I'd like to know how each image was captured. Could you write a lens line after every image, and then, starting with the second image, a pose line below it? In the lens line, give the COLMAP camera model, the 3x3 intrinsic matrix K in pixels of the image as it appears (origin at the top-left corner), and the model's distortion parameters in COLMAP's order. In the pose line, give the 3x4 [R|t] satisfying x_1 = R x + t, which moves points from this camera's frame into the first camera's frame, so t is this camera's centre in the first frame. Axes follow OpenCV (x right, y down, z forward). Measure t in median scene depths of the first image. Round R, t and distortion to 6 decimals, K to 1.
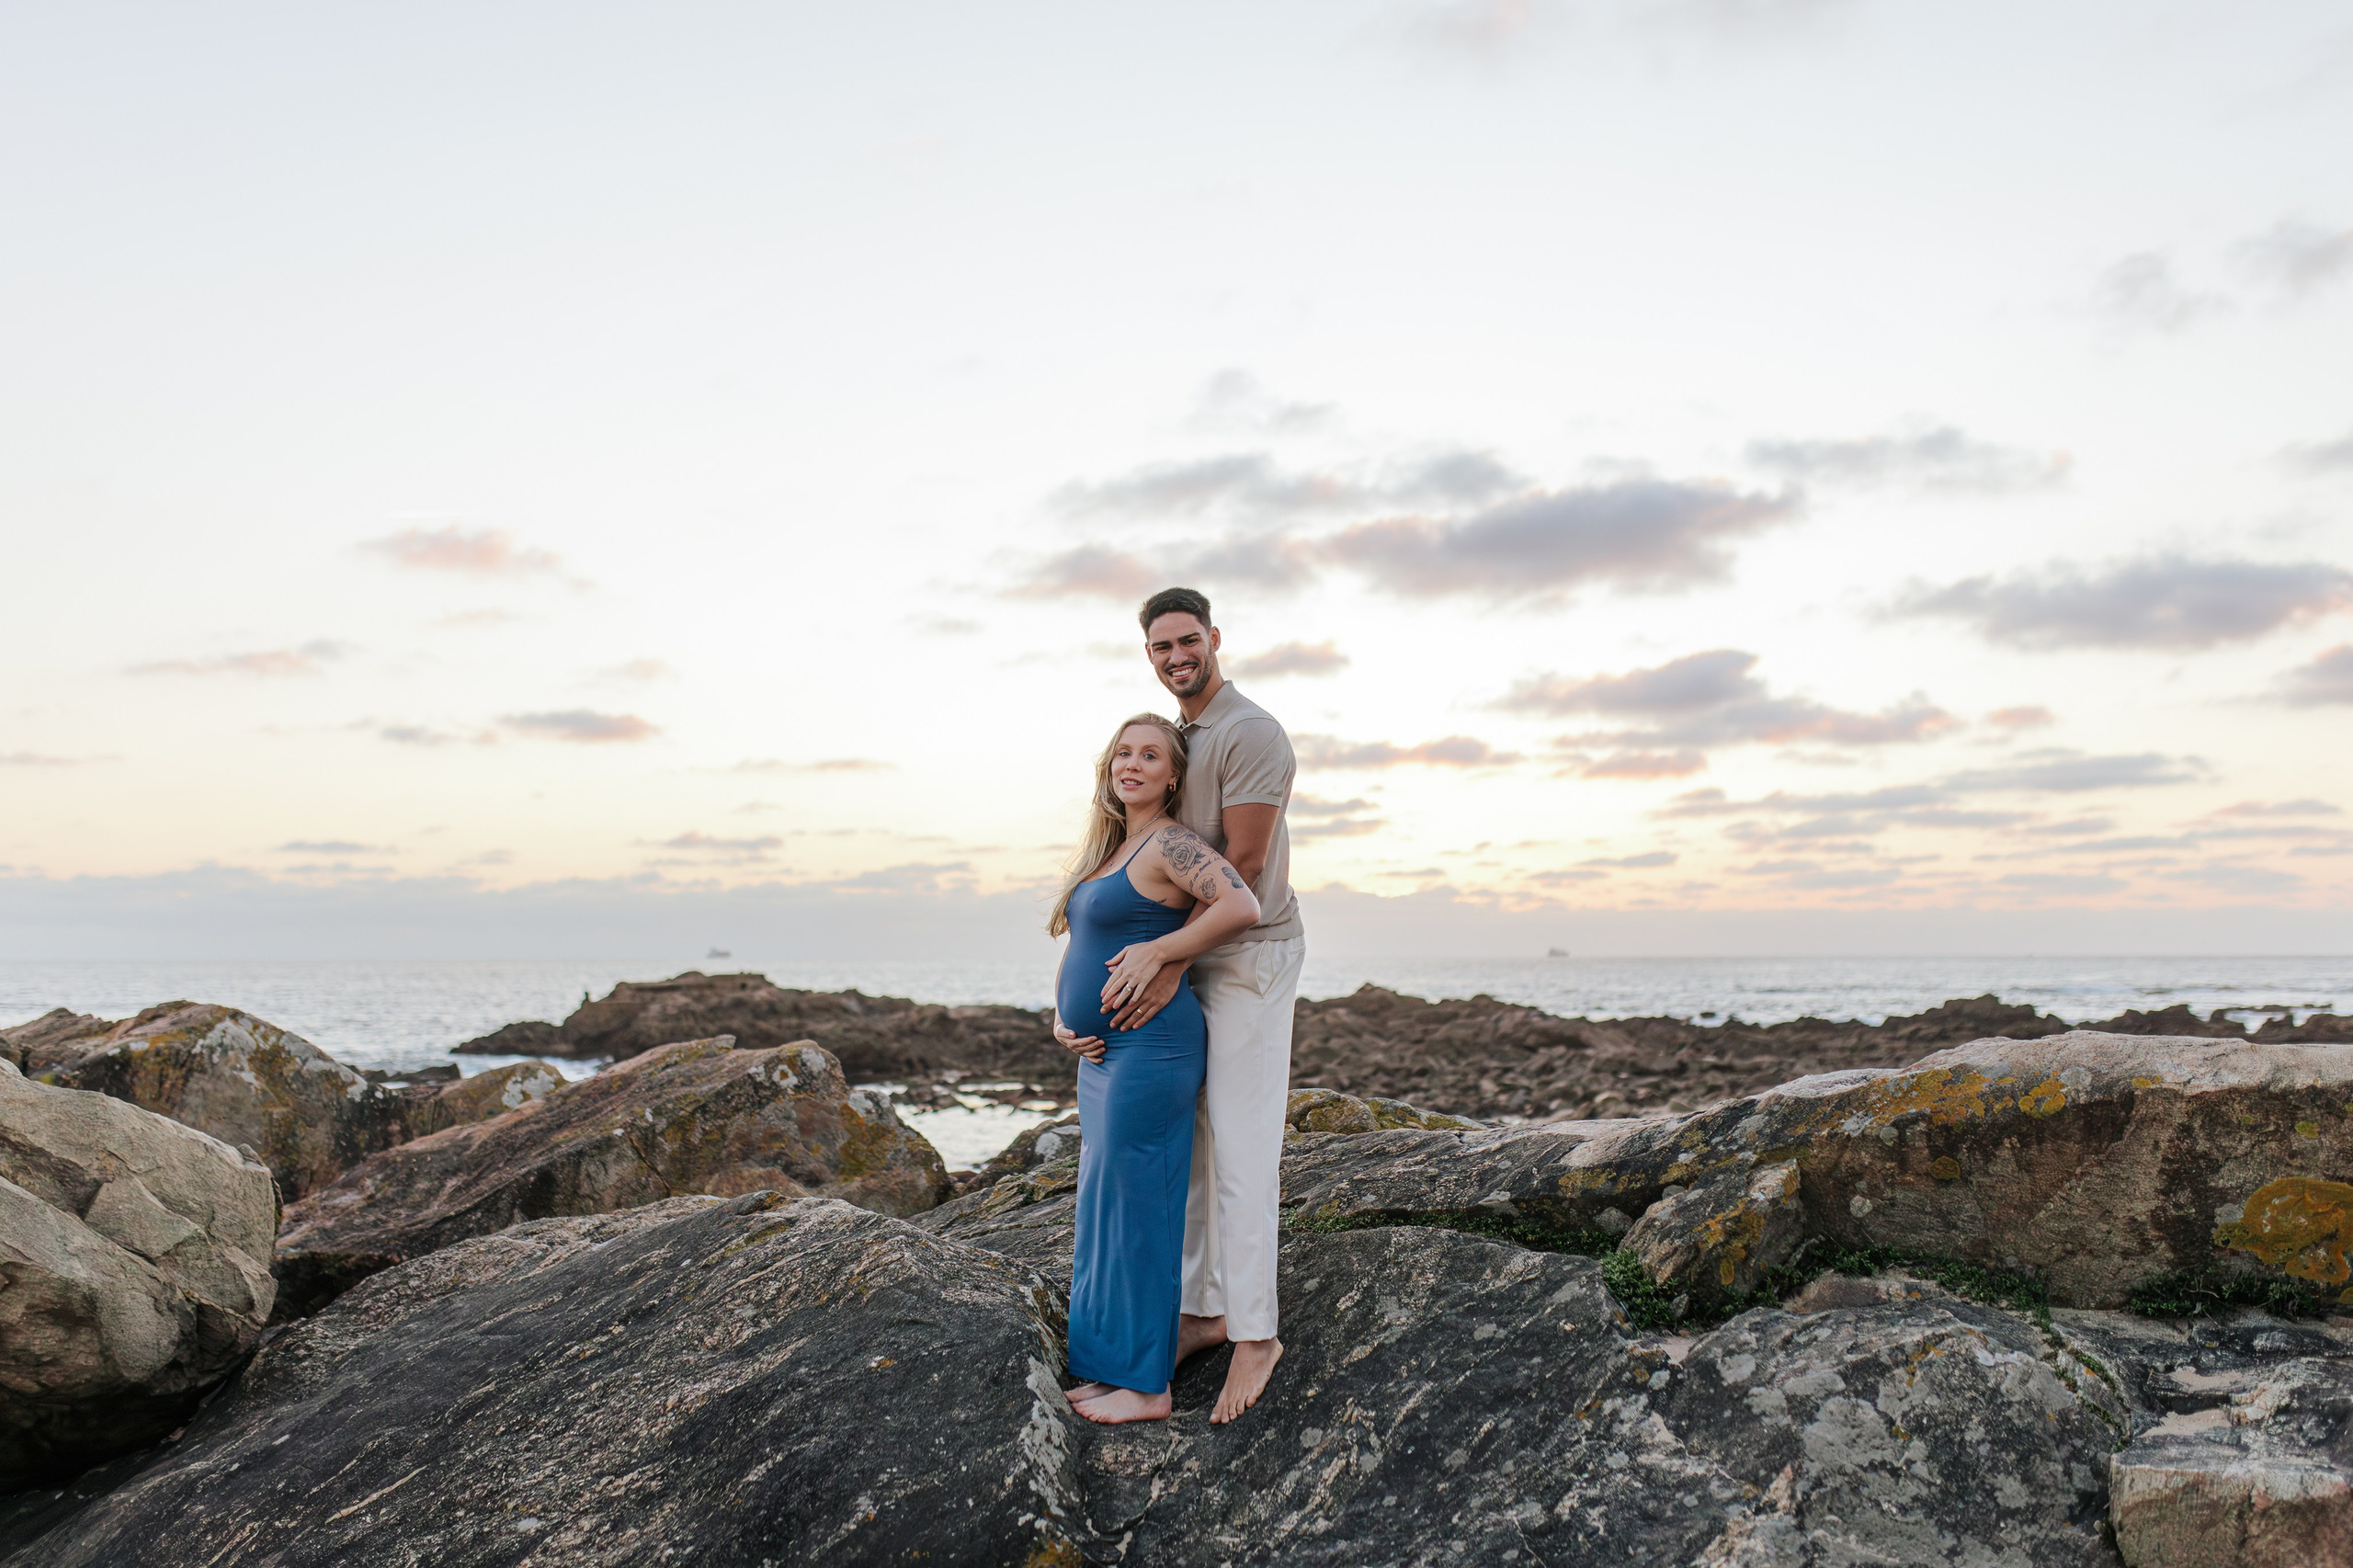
lens RADIAL K [[2301.3, 0, 1175.0], [0, 2301.3, 780.2], [0, 0, 1]] dist [0.004362, 0.003339]
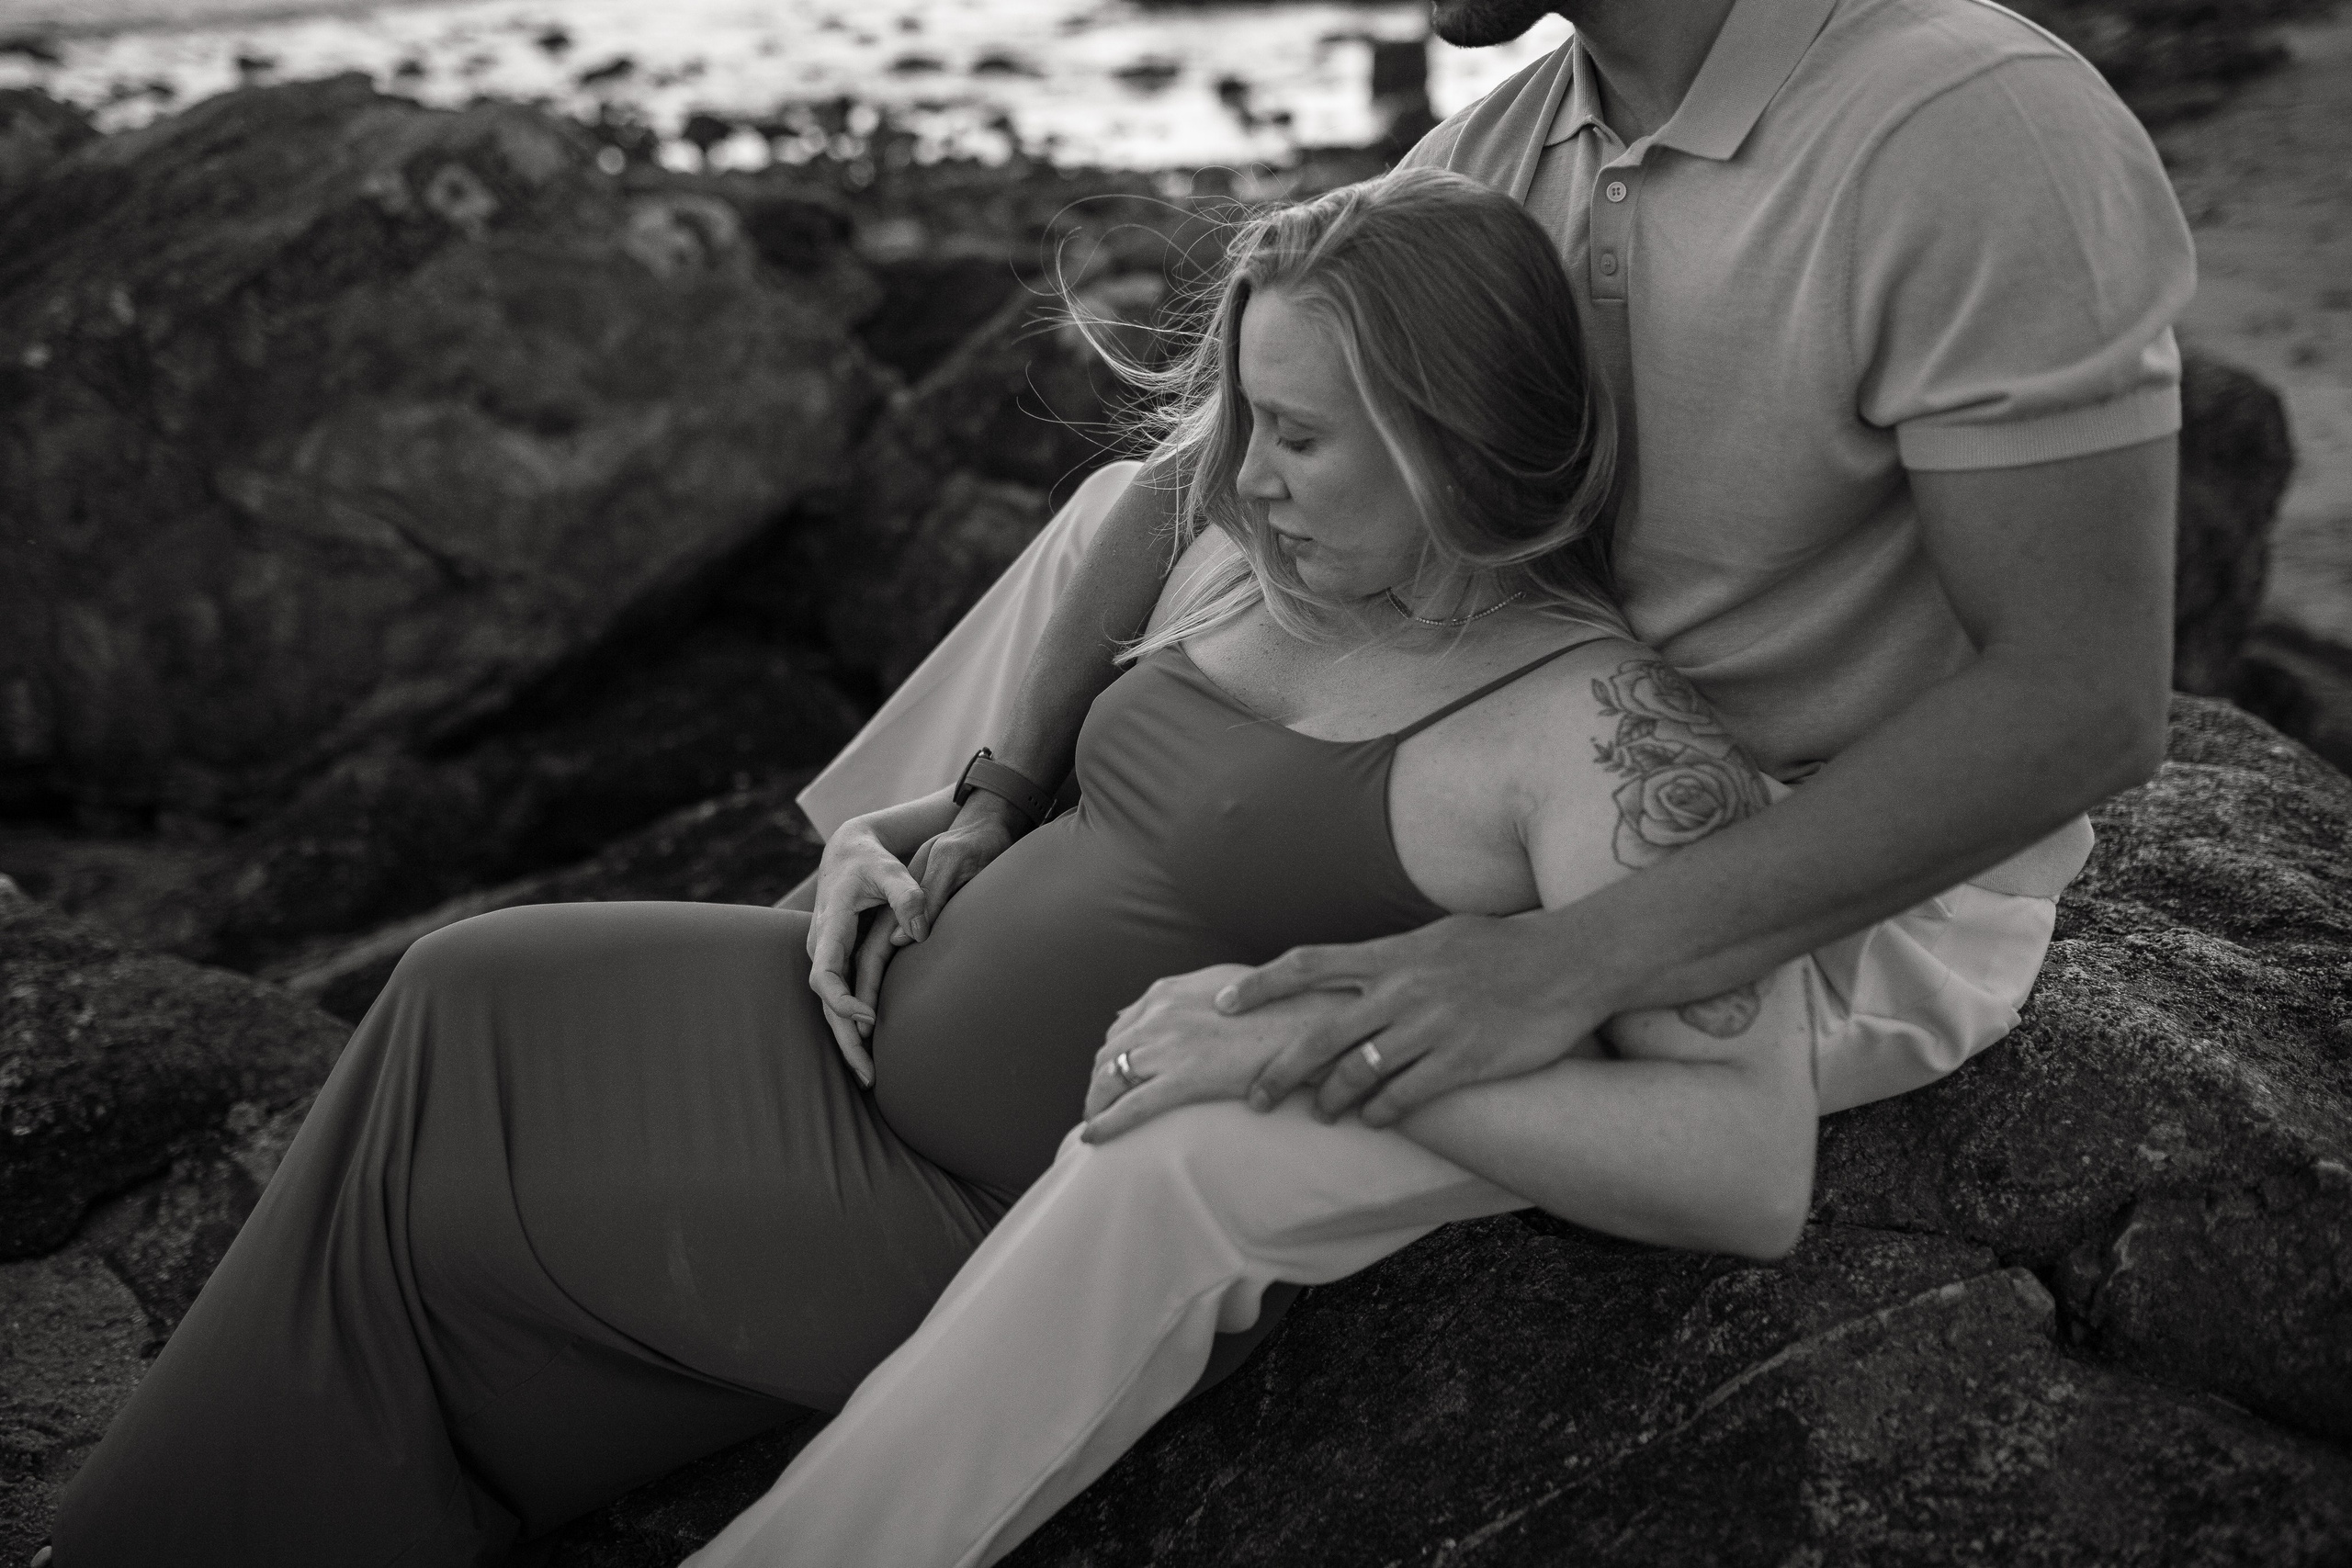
lens RADIAL K [[2284.8, 0, 1171.2], [0, 2284.8, 790.0], [0, 0, 1]] dist [-0.076545, 0.121520]
pose [[0.997504, 0.046540, -0.053098, -0.018007], [-0.013834, 0.866272, 0.499381, 0.021910], [0.069238, -0.497400, 0.864754, 0.993884]]
